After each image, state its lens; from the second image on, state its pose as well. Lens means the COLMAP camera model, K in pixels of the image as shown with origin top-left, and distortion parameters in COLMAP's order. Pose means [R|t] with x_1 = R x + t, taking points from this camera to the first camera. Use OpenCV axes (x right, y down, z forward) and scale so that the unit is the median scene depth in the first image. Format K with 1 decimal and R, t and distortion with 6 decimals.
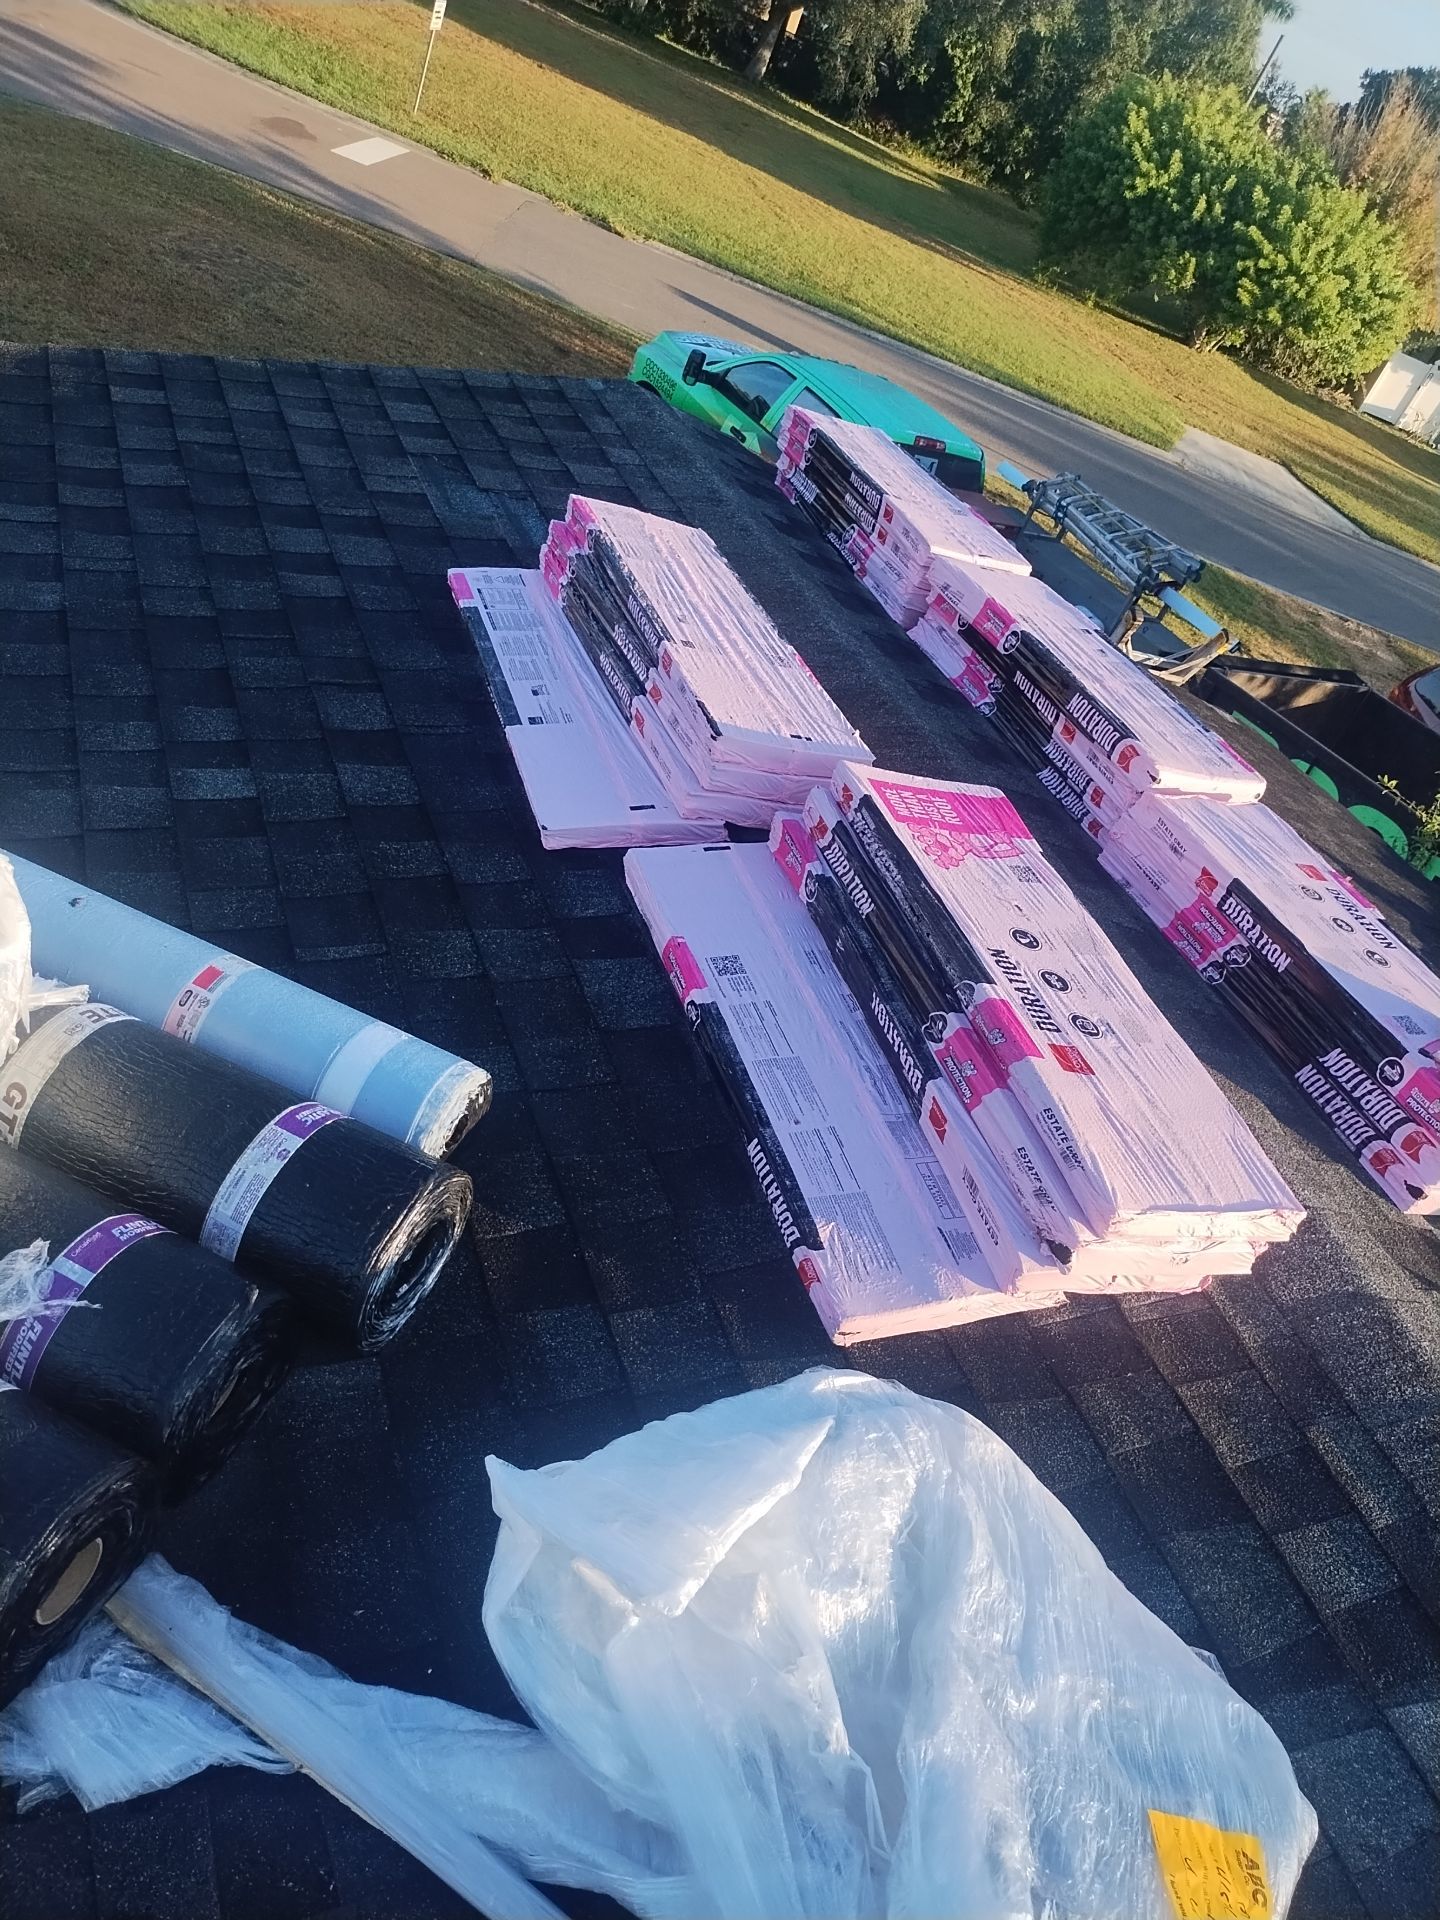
lens RADIAL K [[1413.9, 0, 720.0], [0, 1413.9, 960.0], [0, 0, 1]] dist [0.056596, -0.070277]
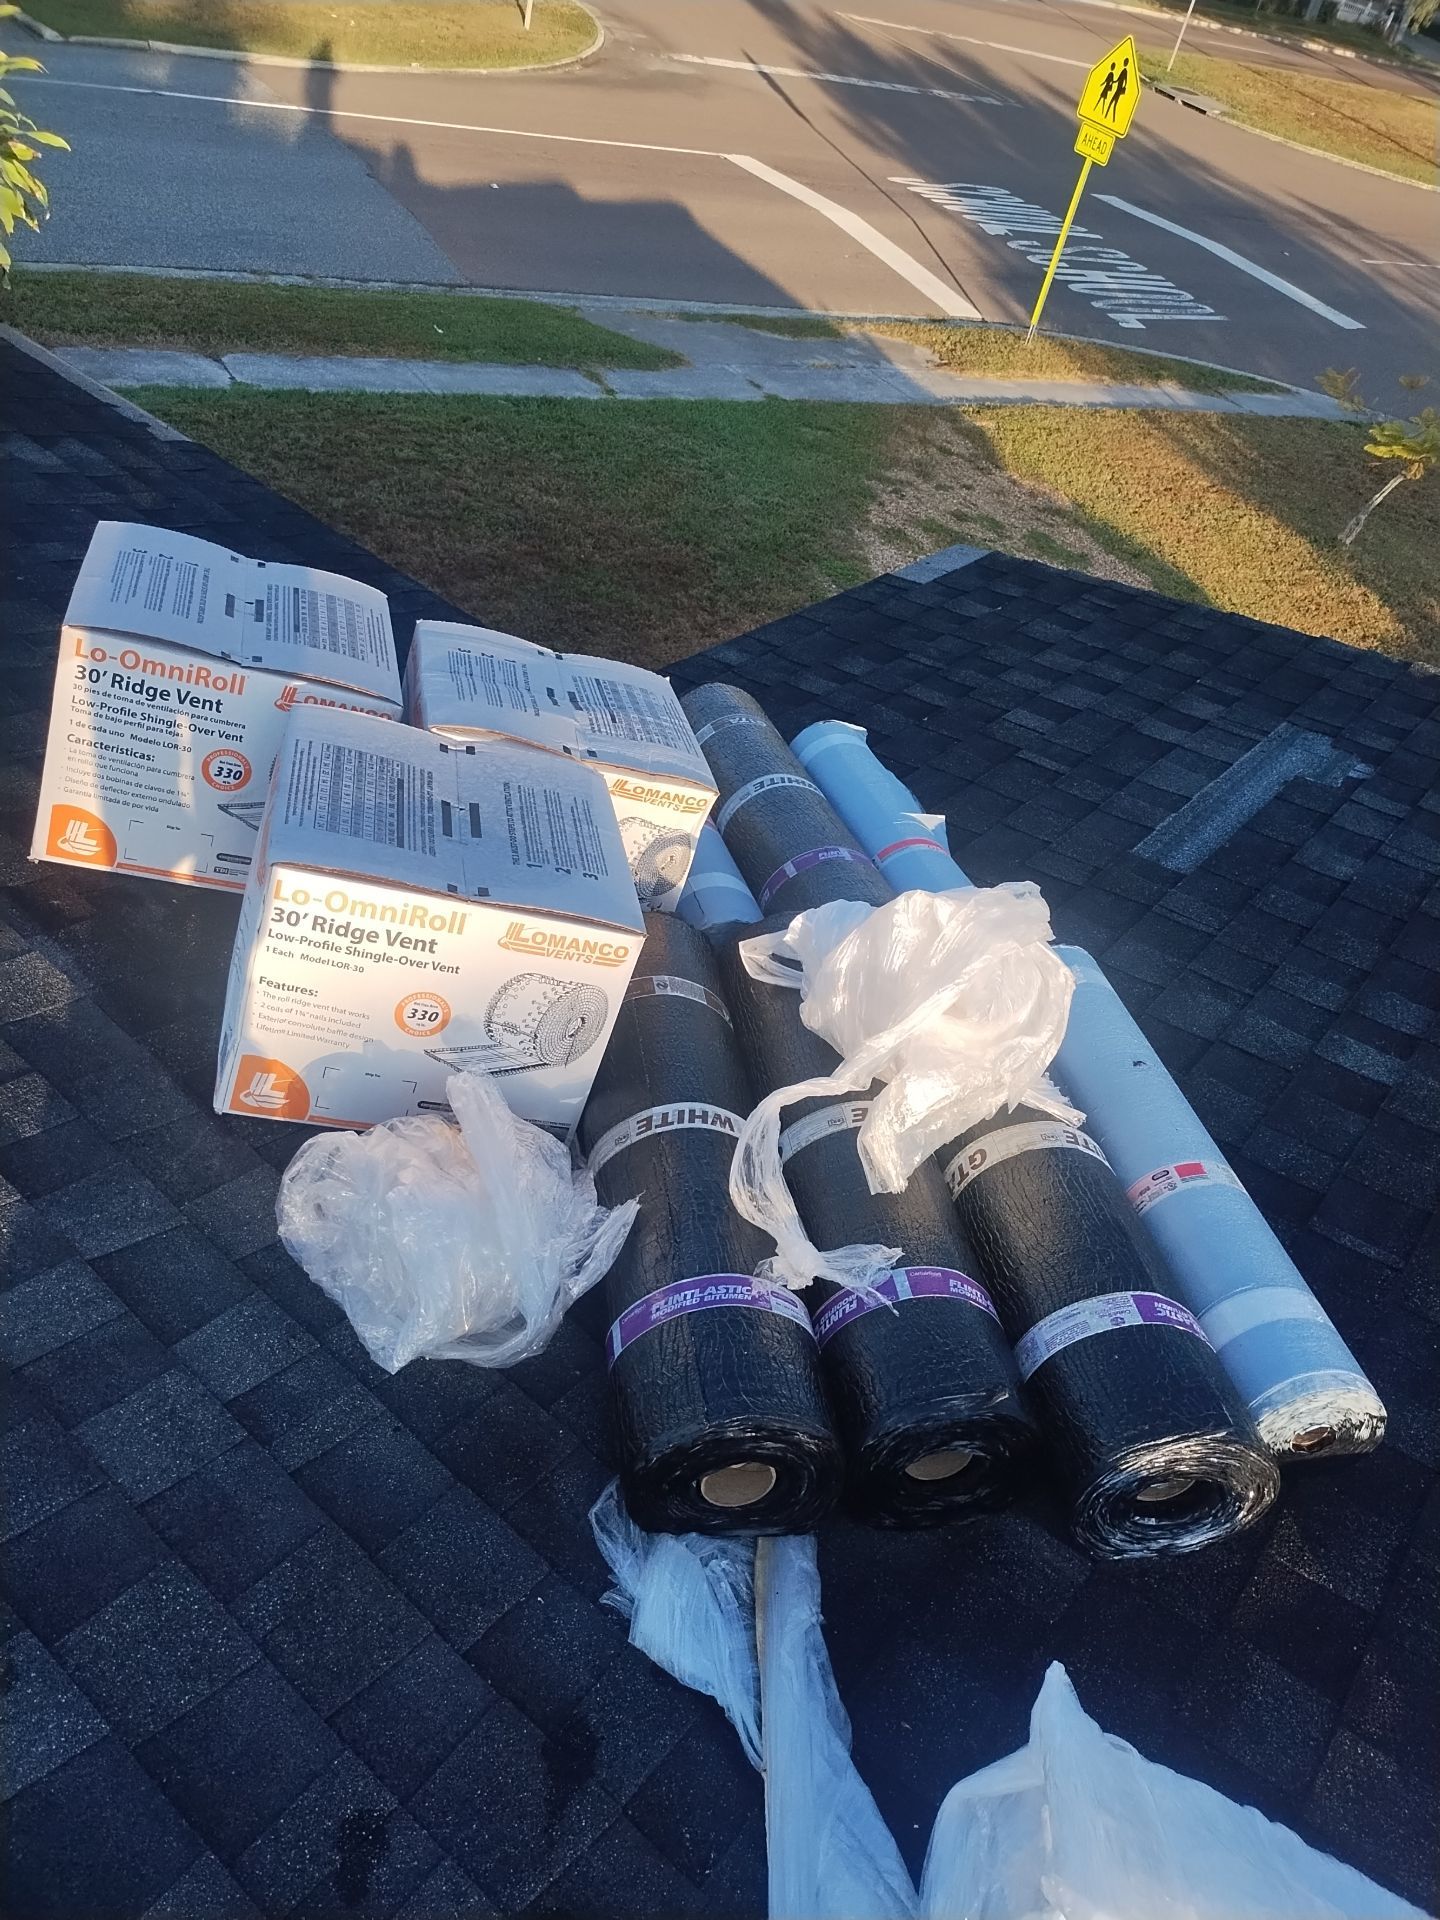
lens RADIAL K [[1413.9, 0, 720.0], [0, 1413.9, 960.0], [0, 0, 1]] dist [0.056596, -0.070277]
pose [[0.536964, 0.341781, -0.771269, 0.232586], [-0.514632, 0.857141, 0.021543, 0.040634], [0.668449, 0.385351, 0.636145, 0.068667]]
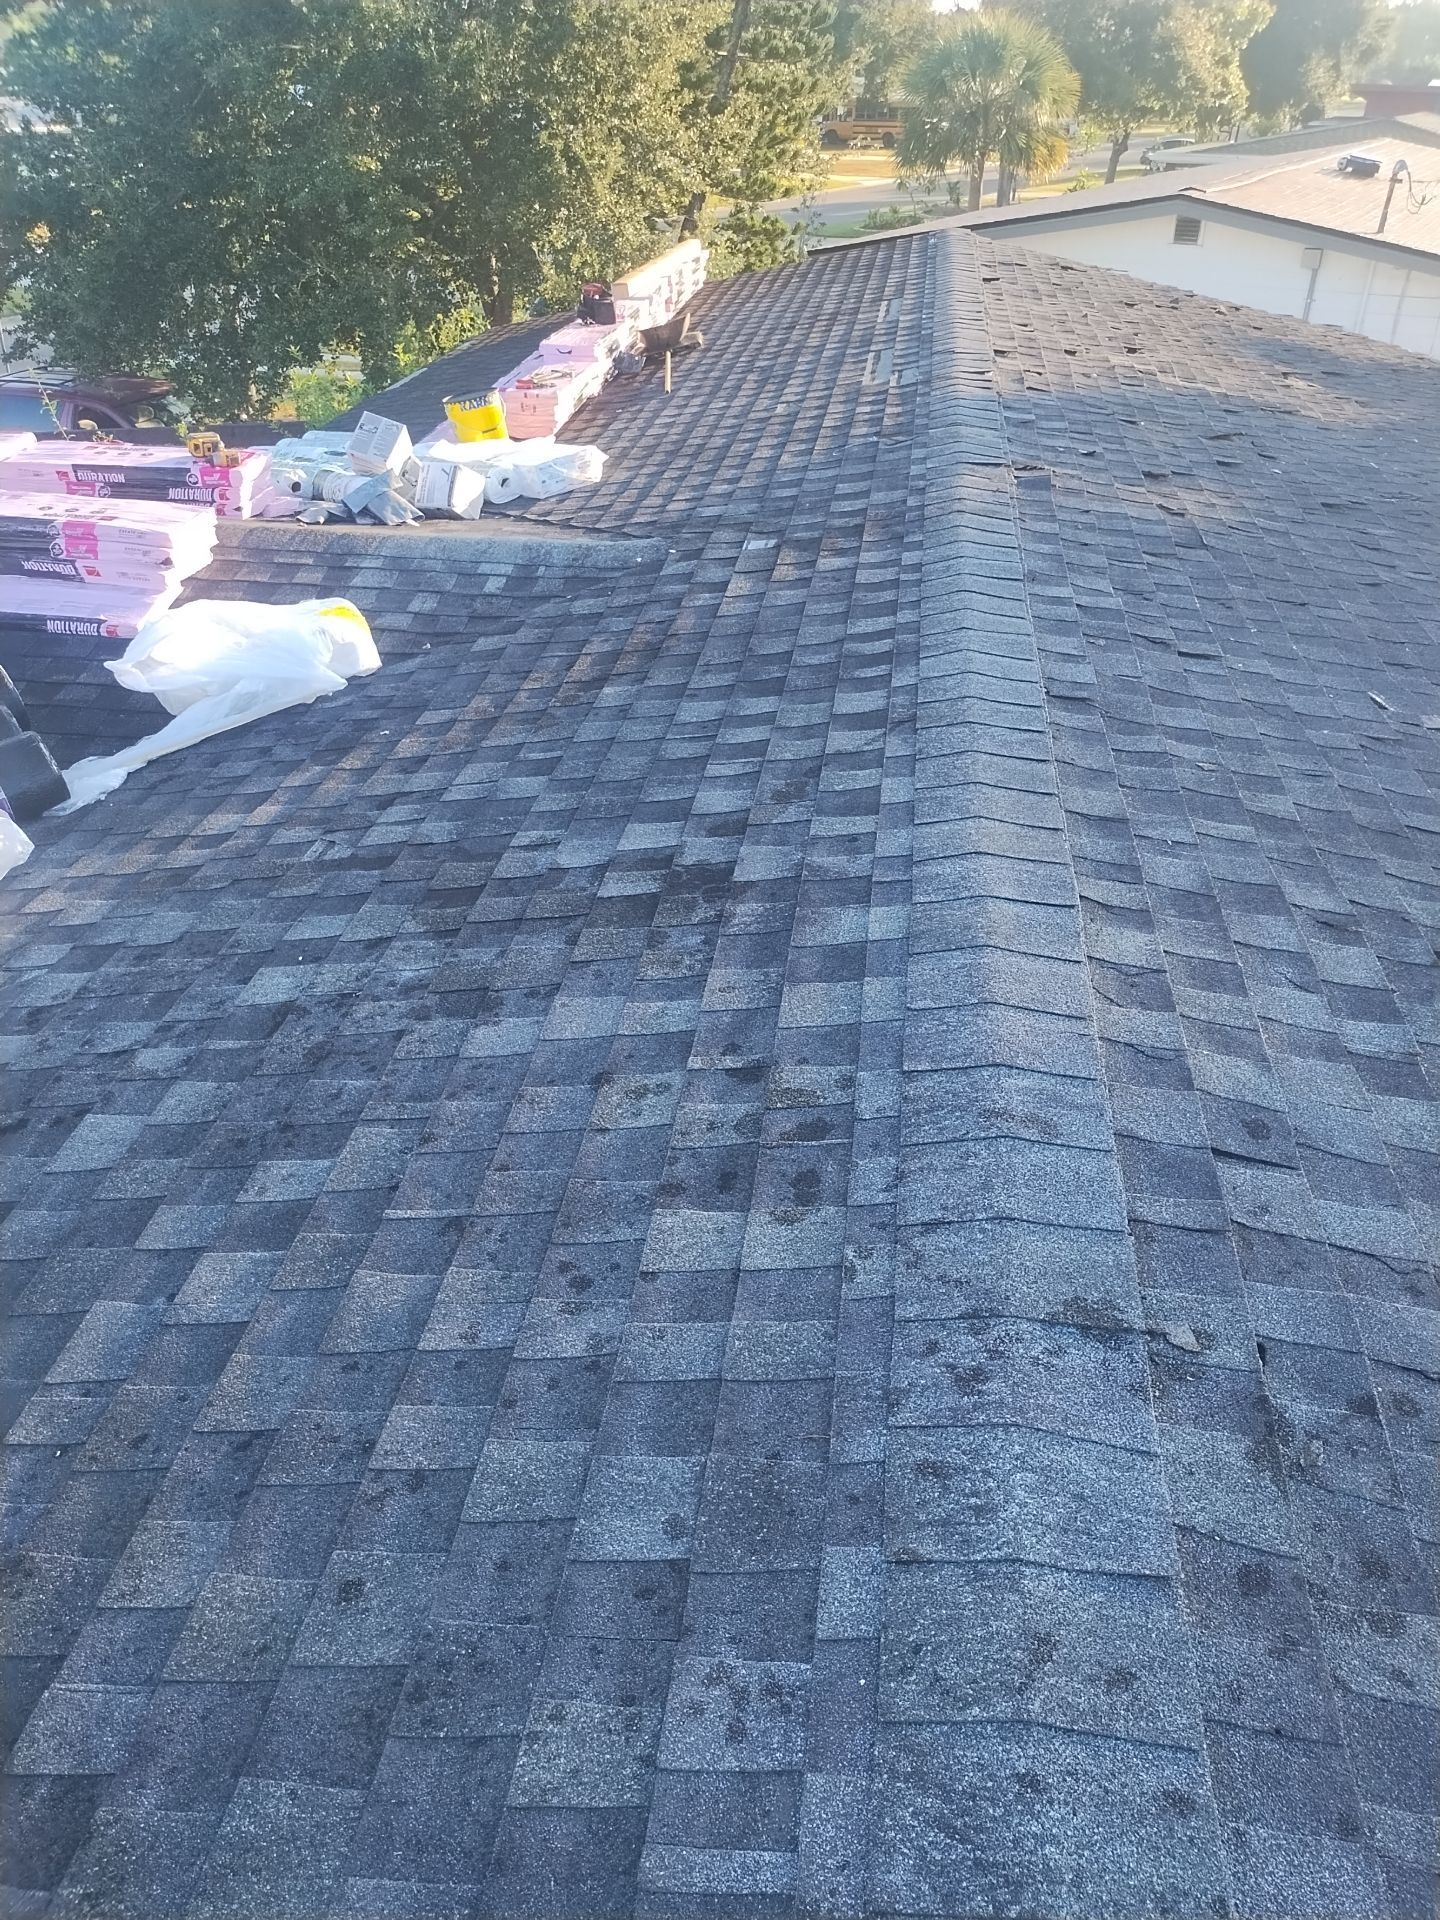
lens RADIAL K [[1413.9, 0, 720.0], [0, 1413.9, 960.0], [0, 0, 1]] dist [0.056596, -0.070277]
pose [[0.431702, -0.745230, 0.508198, -1.124424], [0.657046, 0.645806, 0.388876, 0.299927], [-0.618000, 0.166031, 0.768447, -1.439925]]
